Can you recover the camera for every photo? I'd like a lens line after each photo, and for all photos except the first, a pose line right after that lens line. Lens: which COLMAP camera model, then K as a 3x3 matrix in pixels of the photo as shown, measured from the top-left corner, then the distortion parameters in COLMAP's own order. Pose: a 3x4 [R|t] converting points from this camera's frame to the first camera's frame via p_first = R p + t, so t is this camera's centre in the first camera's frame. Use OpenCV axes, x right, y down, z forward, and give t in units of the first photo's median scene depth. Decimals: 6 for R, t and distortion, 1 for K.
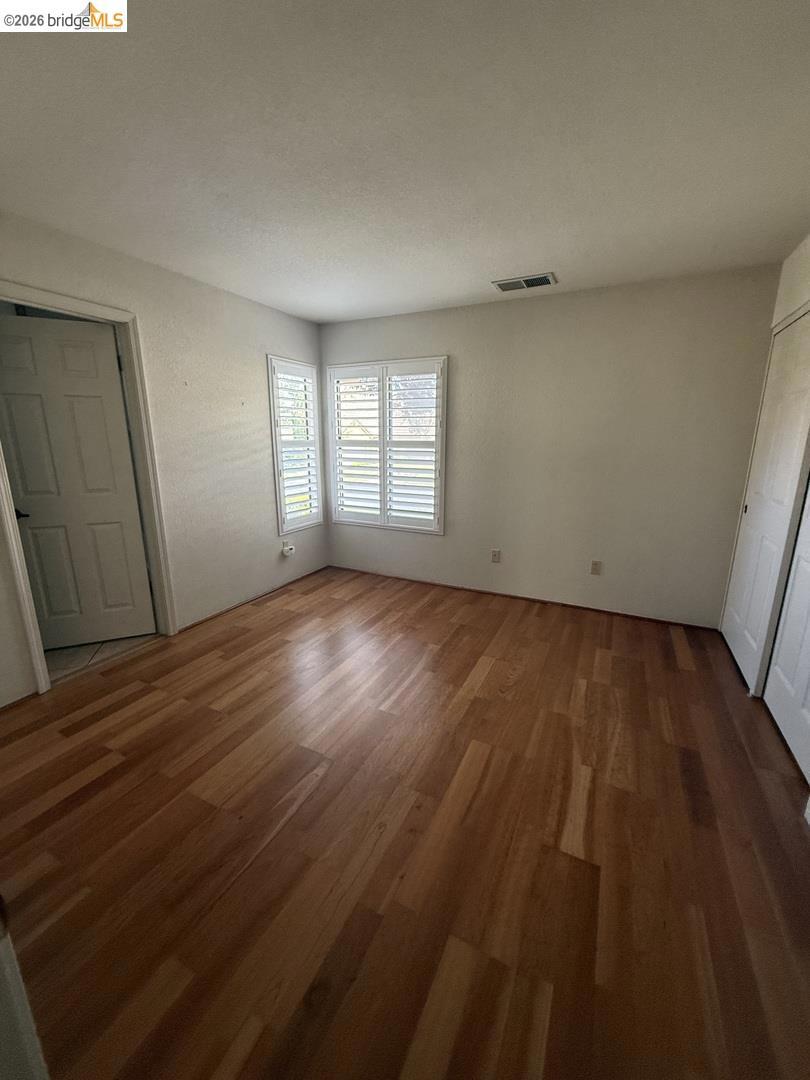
lens RADIAL K [[429.9, 0, 404.2], [0, 429.9, 535.3], [0, 0, 1]] dist [-0.000364, 0.000173]
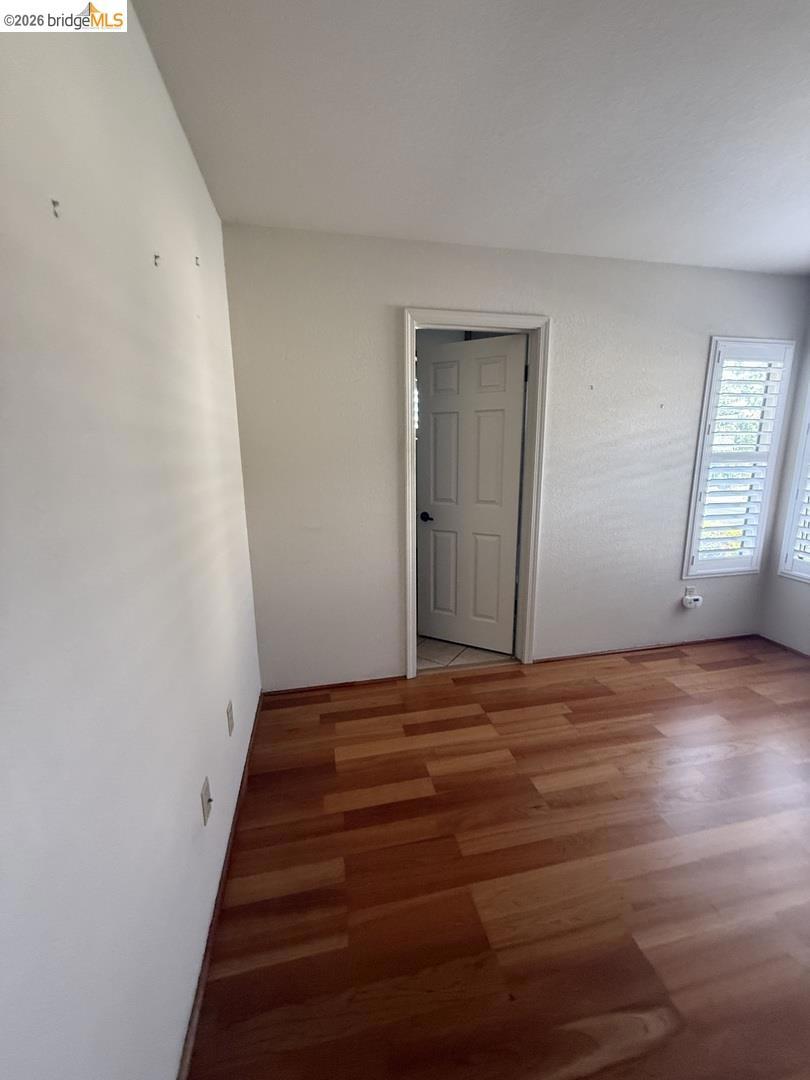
lens RADIAL K [[429.9, 0, 403.5], [0, 429.9, 537.5], [0, 0, 1]] dist [-0.000364, 0.000173]
pose [[0.622412, 0.149372, -0.768305, -0.038890], [-0.165625, 0.984527, 0.057234, -0.046394], [0.764965, 0.091628, 0.637520, 0.203637]]
